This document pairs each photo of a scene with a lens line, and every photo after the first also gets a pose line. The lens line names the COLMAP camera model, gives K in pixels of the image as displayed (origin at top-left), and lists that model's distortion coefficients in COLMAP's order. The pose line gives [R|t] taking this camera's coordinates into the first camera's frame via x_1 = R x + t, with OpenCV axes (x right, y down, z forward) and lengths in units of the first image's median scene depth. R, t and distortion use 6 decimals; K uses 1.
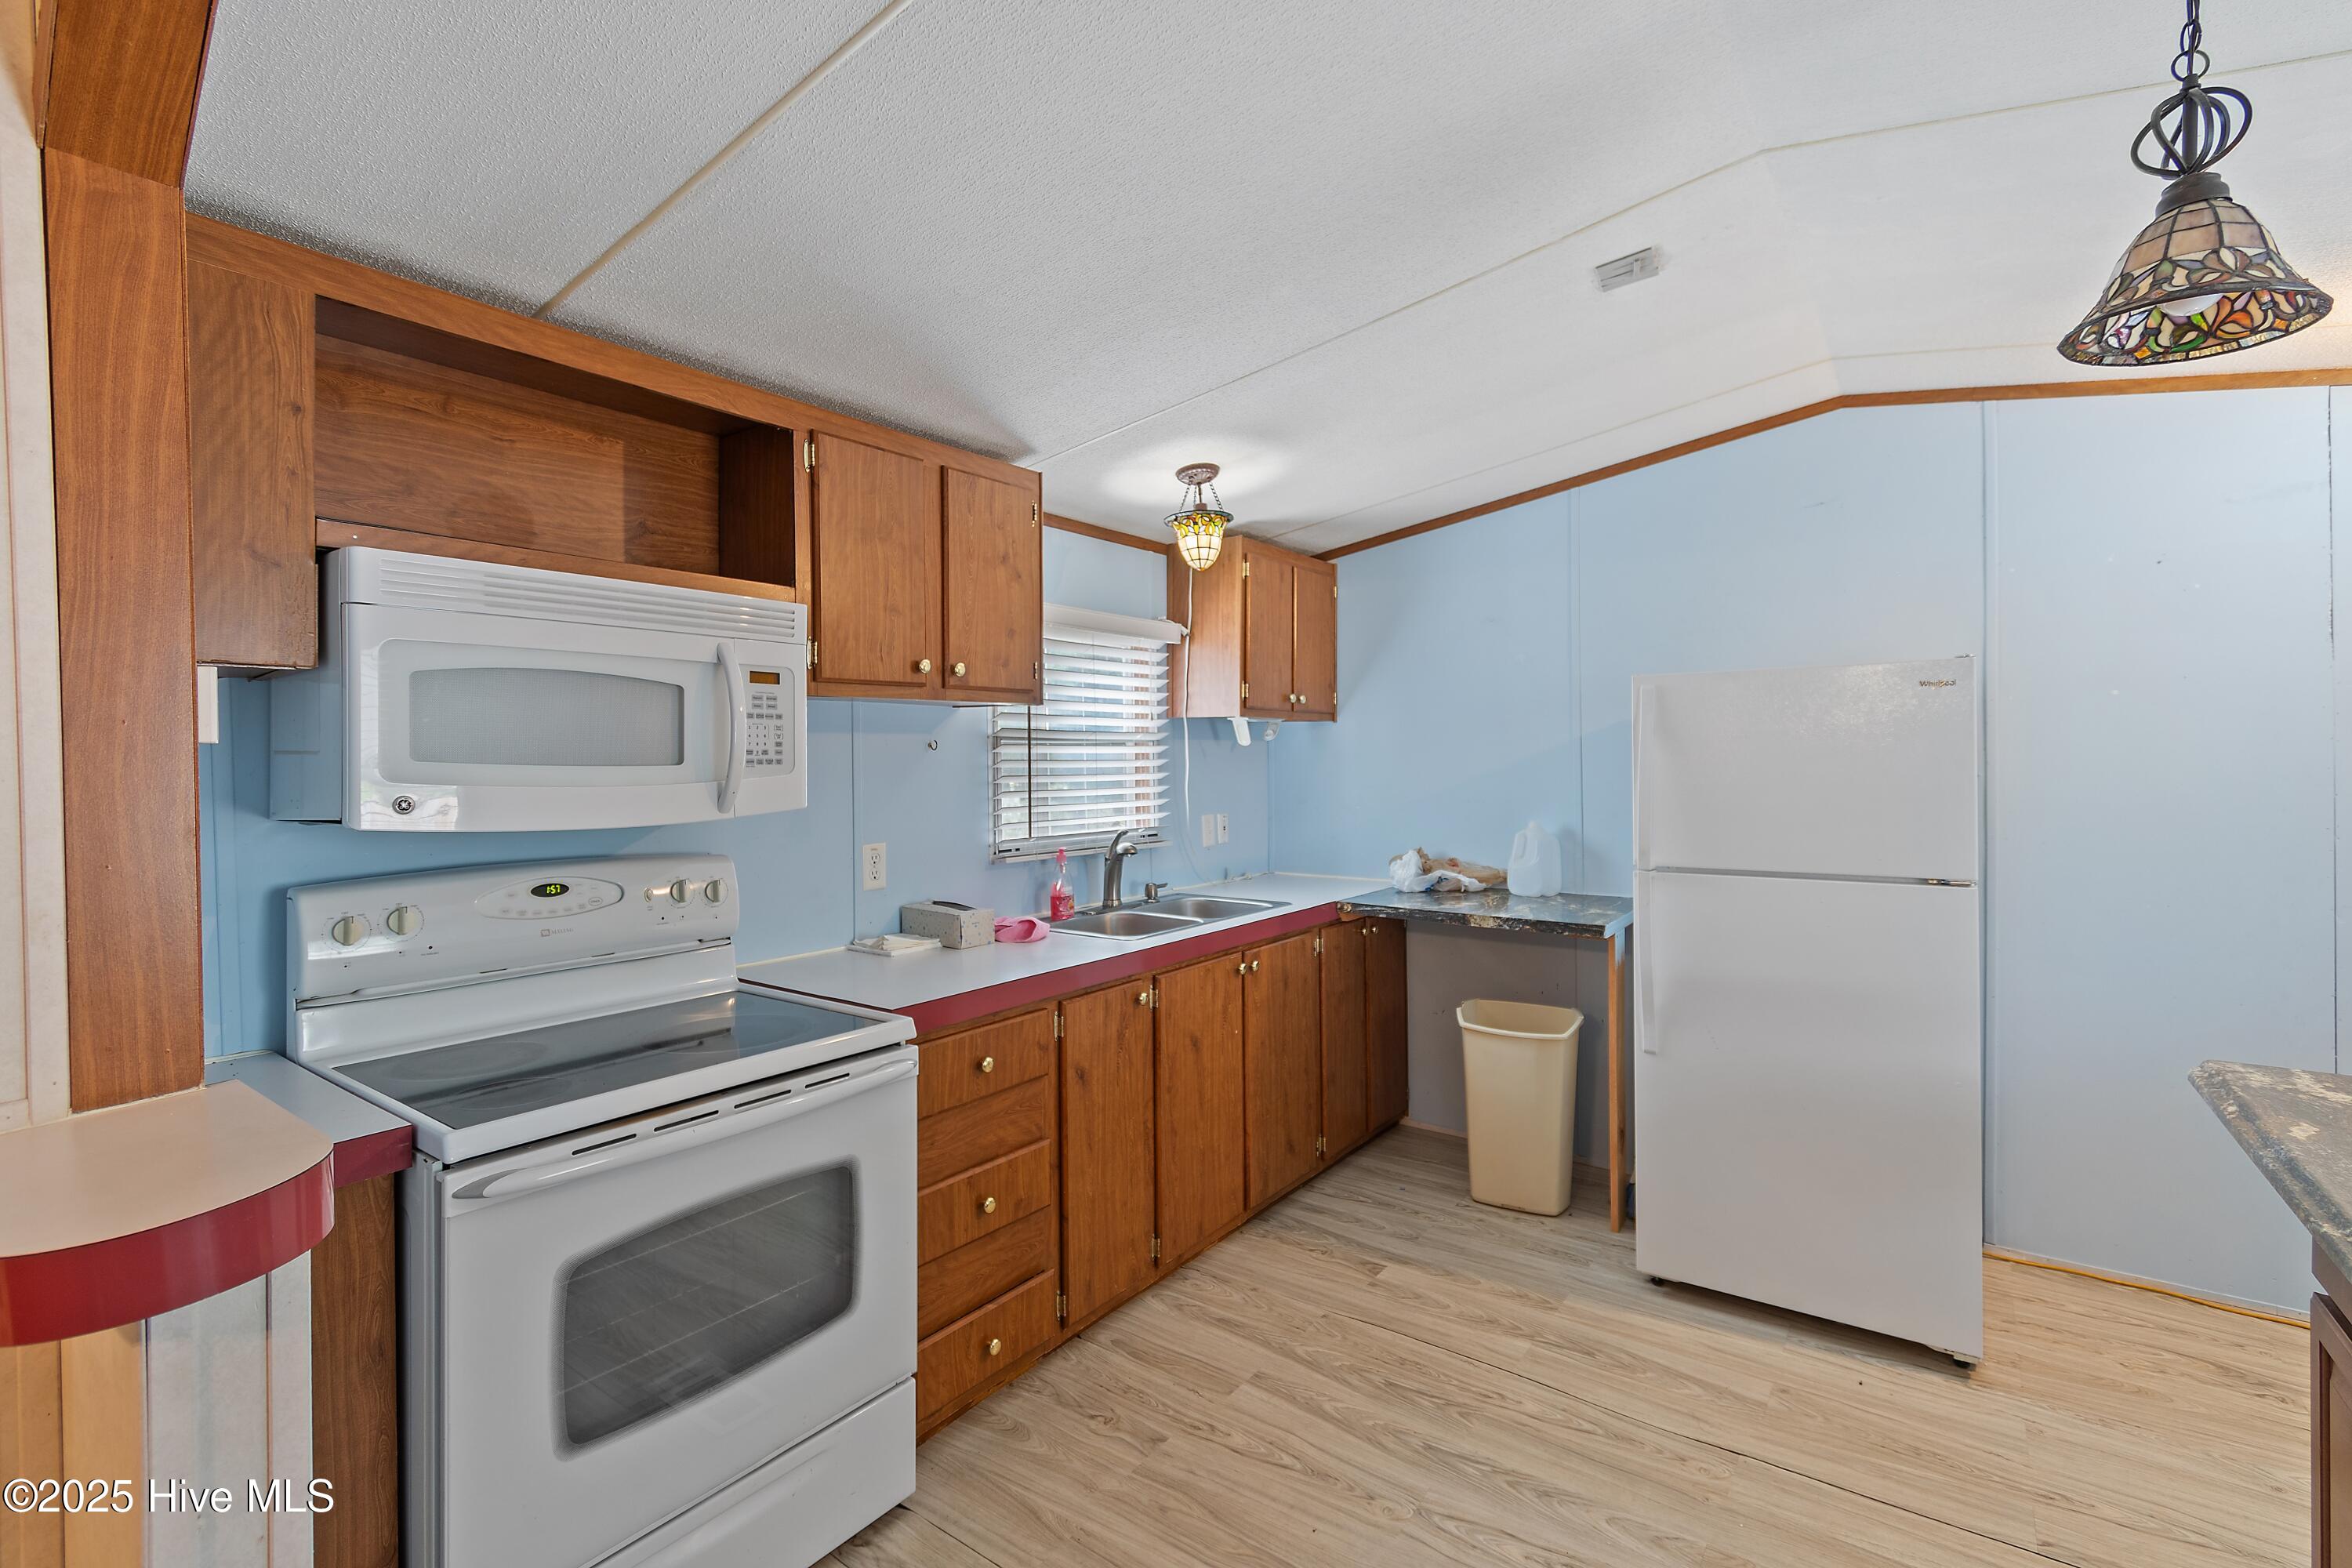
lens RADIAL K [[1050.8, 0, 1176.4], [0, 1050.8, 758.5], [0, 0, 1]] dist [0.002508, -0.002465]
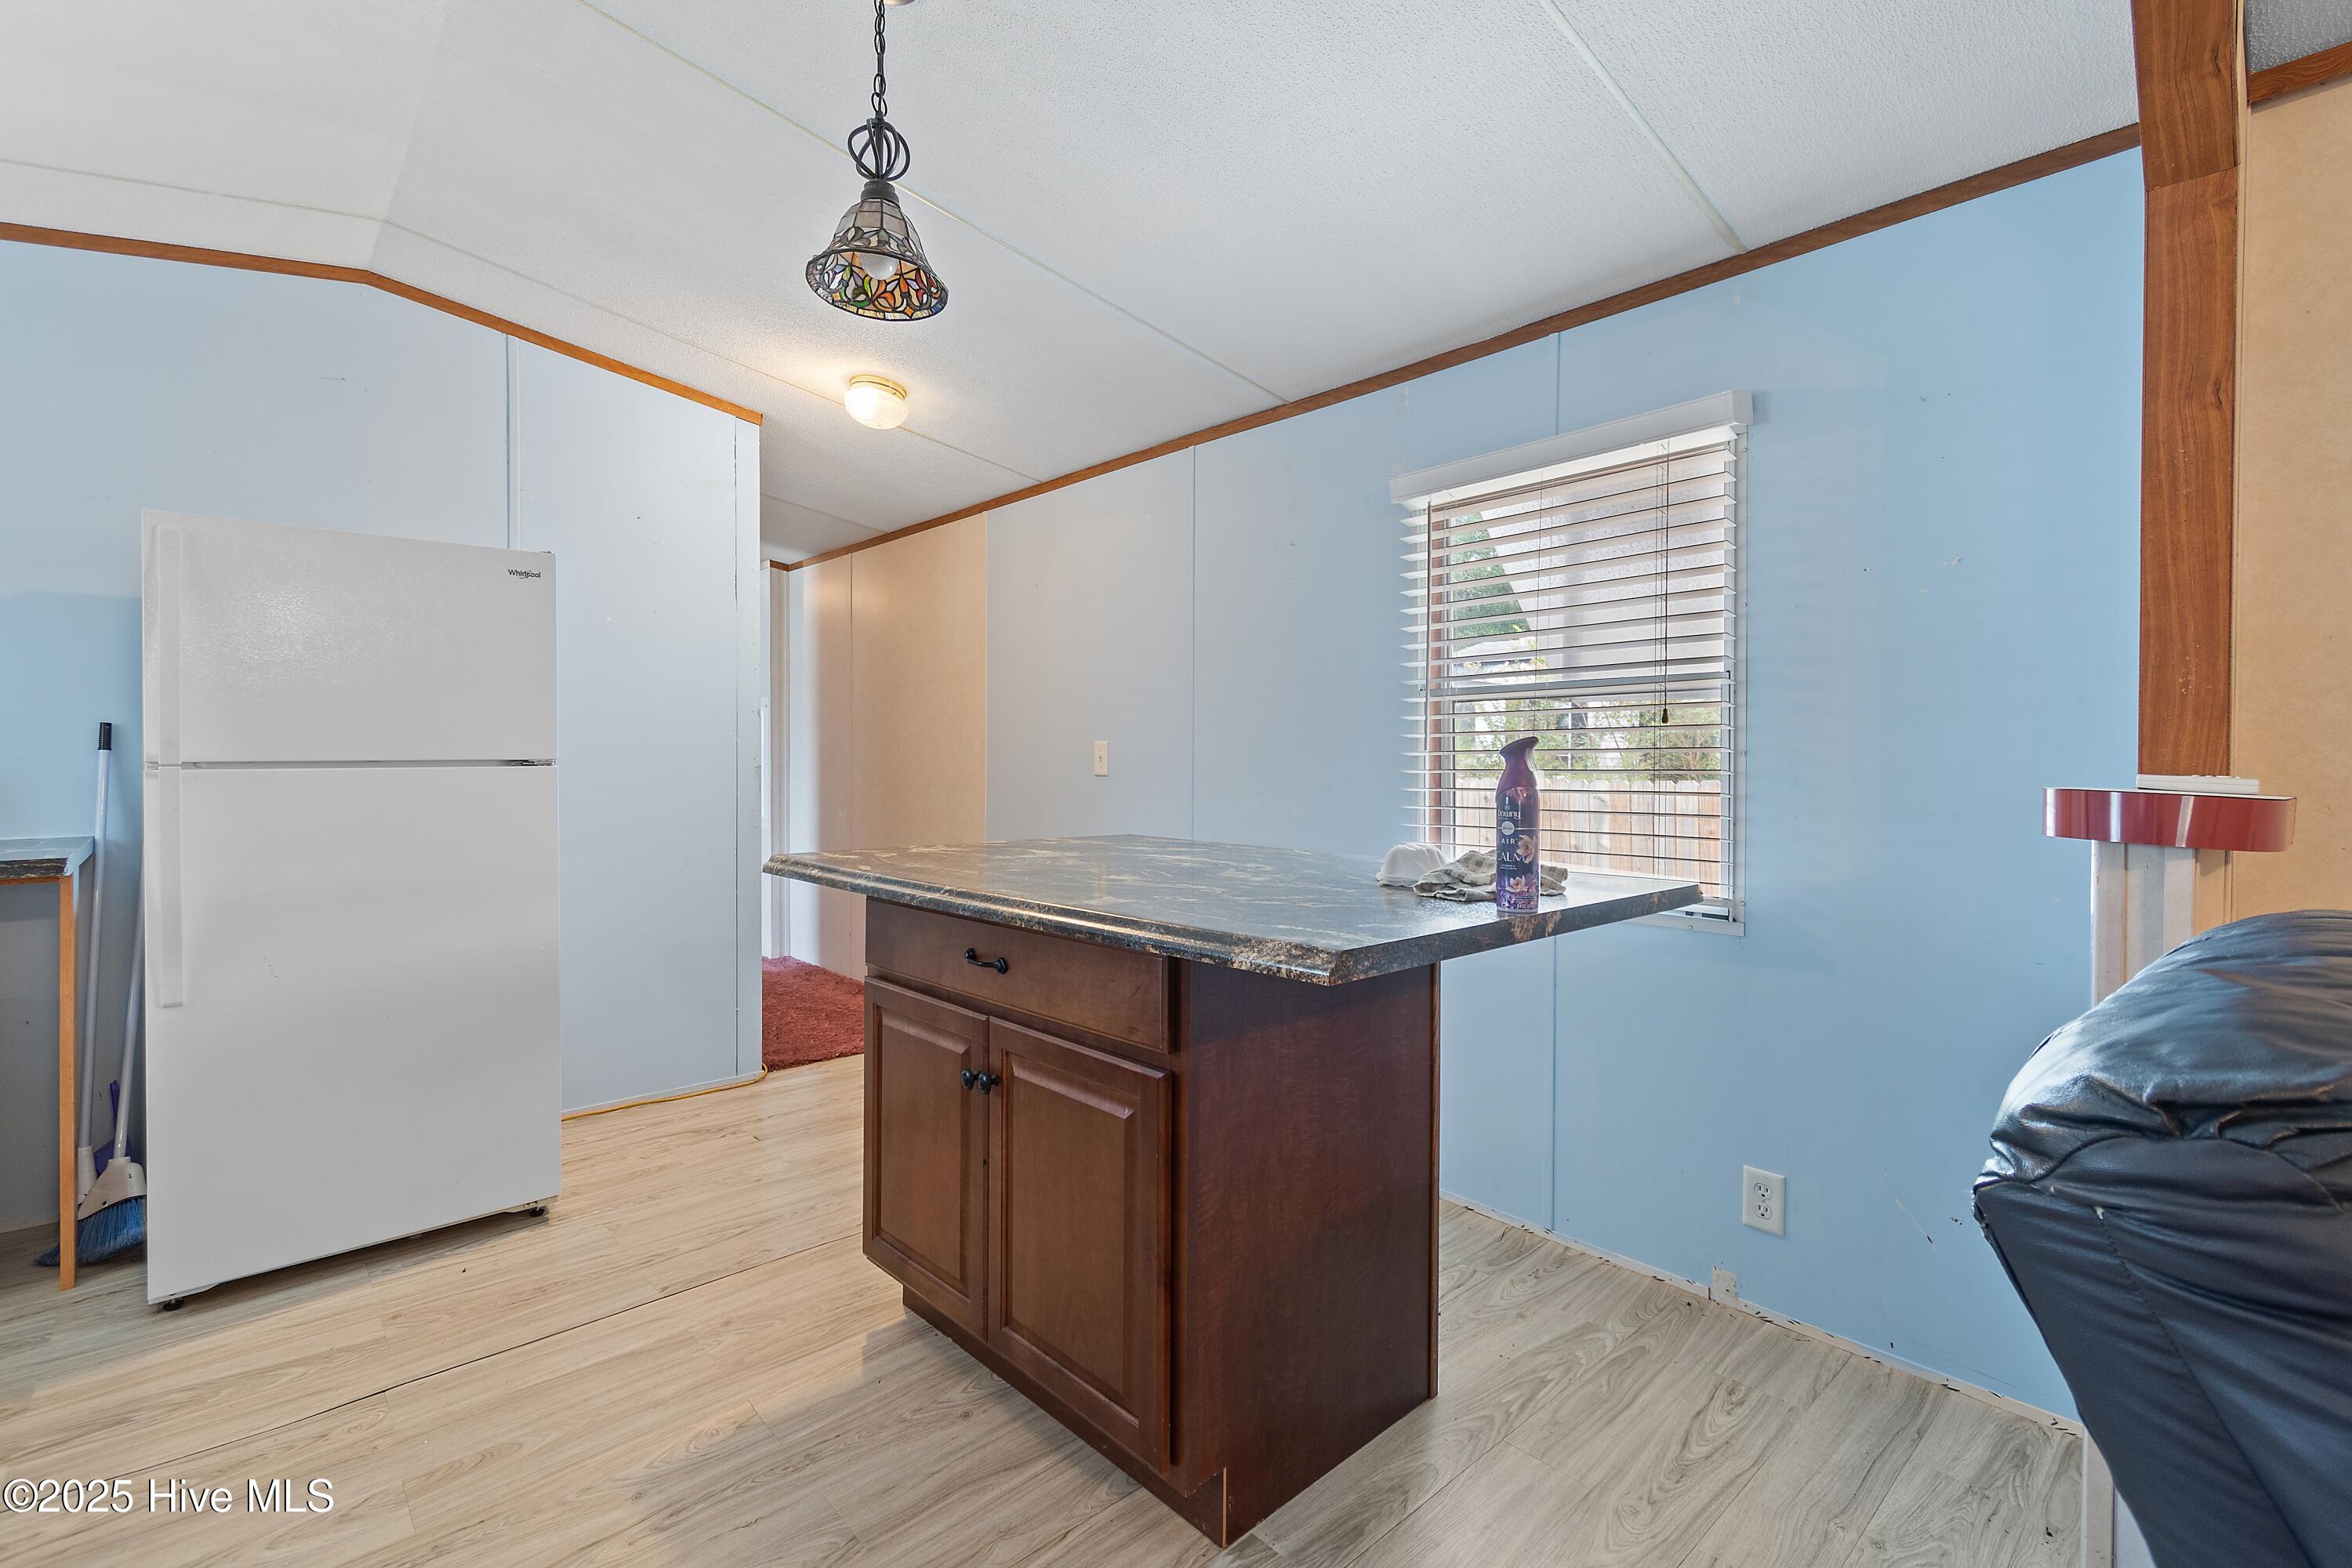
lens RADIAL K [[1050.8, 0, 1157.9], [0, 1050.8, 774.1], [0, 0, 1]] dist [0.002508, -0.002465]
pose [[0.193723, -0.000714, 0.981056, -0.188074], [-0.001718, 0.999998, 0.001067, 0.128187], [-0.981055, -0.001892, 0.193722, 0.174423]]
